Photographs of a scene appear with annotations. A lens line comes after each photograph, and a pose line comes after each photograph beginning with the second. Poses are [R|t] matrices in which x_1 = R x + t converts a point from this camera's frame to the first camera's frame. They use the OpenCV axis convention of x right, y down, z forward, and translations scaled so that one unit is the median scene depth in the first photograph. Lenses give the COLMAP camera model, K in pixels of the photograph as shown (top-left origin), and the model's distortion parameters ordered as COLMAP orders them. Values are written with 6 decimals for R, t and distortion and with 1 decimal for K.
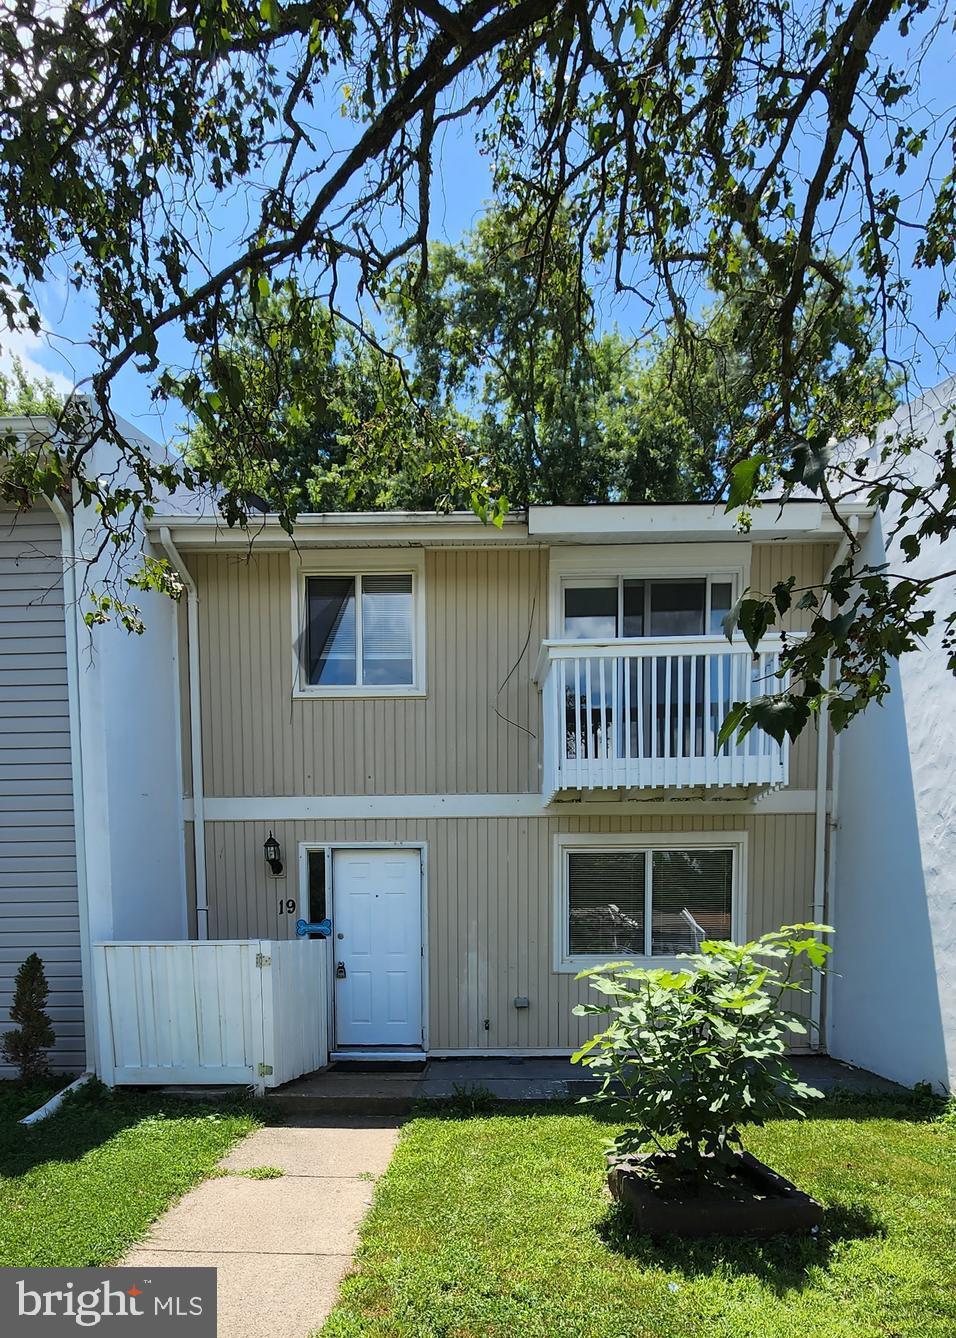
lens RADIAL K [[709.4, 0, 478.0], [0, 709.4, 669.0], [0, 0, 1]] dist [-0.000068, -0.000441]
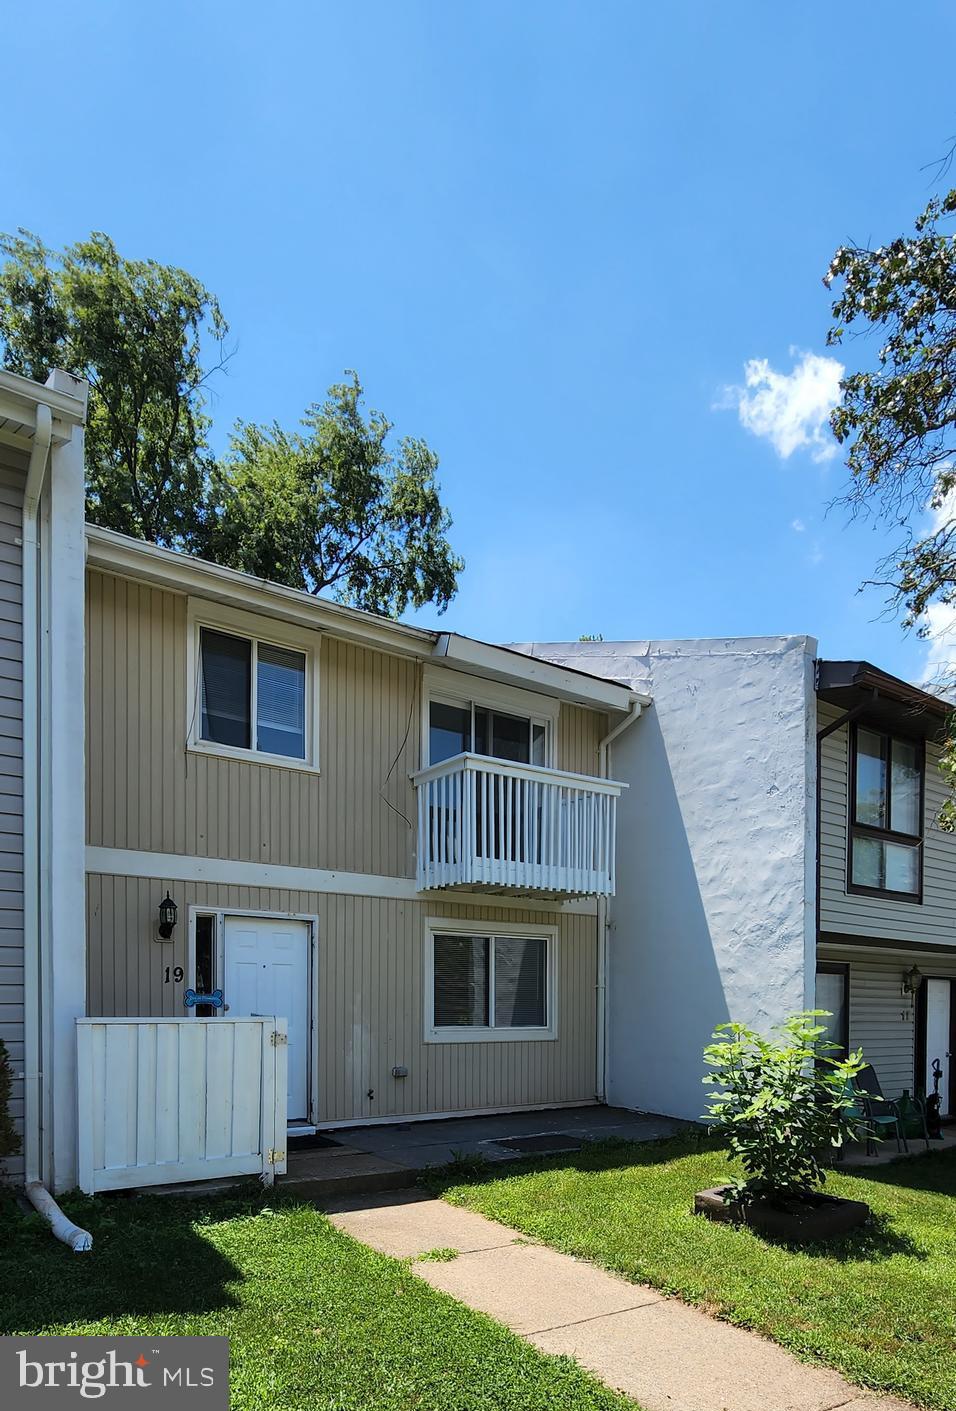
lens RADIAL K [[630.3, 0, 478.0], [0, 630.3, 704.6], [0, 0, 1]] dist [-0.001470, -0.000004]
pose [[0.850585, 0.235672, 0.470068, -0.384087], [-0.199761, 0.971745, -0.125726, 0.010168], [-0.486416, 0.013039, 0.873630, 0.063836]]
